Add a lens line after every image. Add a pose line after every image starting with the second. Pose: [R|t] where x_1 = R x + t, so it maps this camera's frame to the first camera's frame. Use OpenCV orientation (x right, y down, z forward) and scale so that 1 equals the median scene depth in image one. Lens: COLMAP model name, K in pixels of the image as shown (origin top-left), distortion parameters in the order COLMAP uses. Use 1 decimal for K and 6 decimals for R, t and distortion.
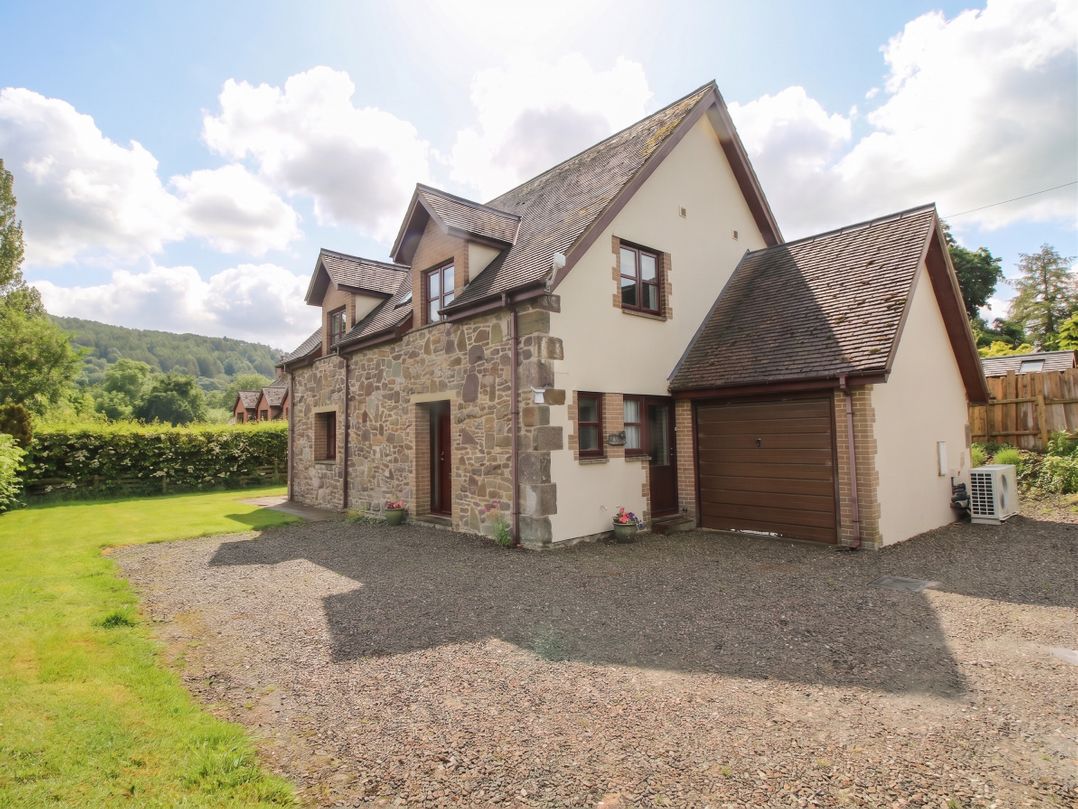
lens RADIAL K [[588.2, 0, 536.6], [0, 588.2, 395.9], [0, 0, 1]] dist [-0.005860, -0.002763]
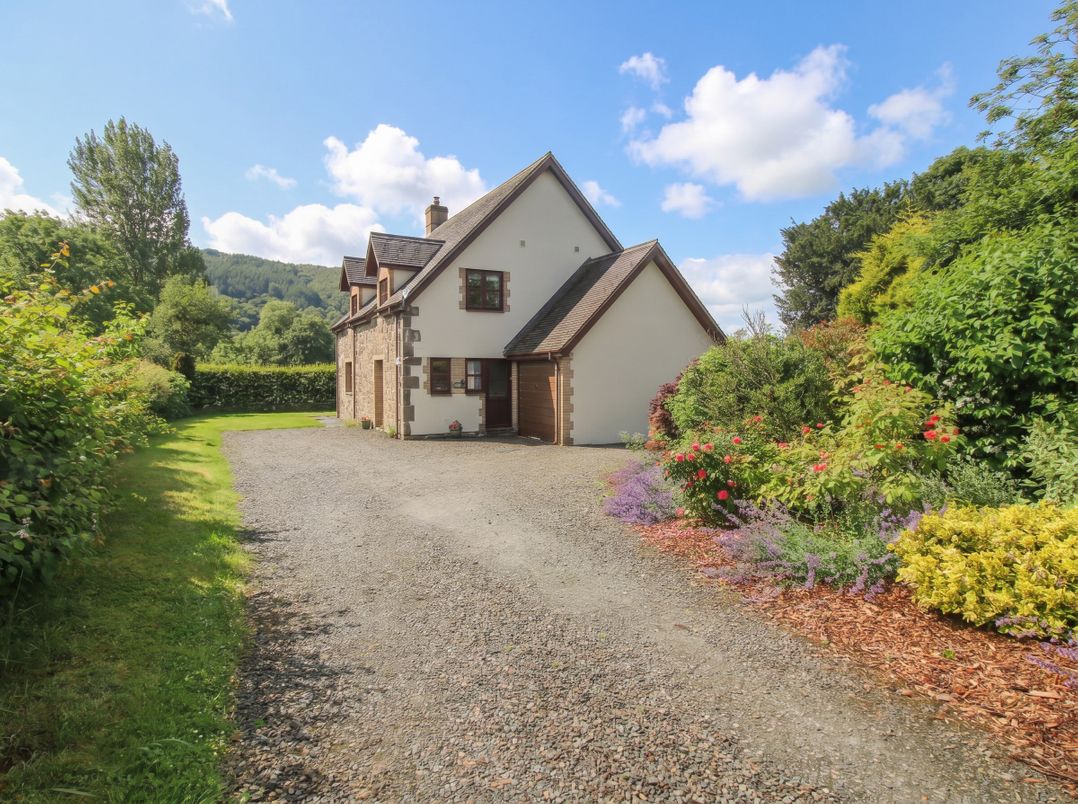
lens RADIAL K [[588.2, 0, 536.6], [0, 588.2, 393.4], [0, 0, 1]] dist [-0.005860, -0.002763]
pose [[0.976252, 0.023032, -0.215408, 0.744101], [0.000293, 0.994191, 0.107633, -0.088834], [0.216636, -0.105140, 0.970574, -0.698564]]
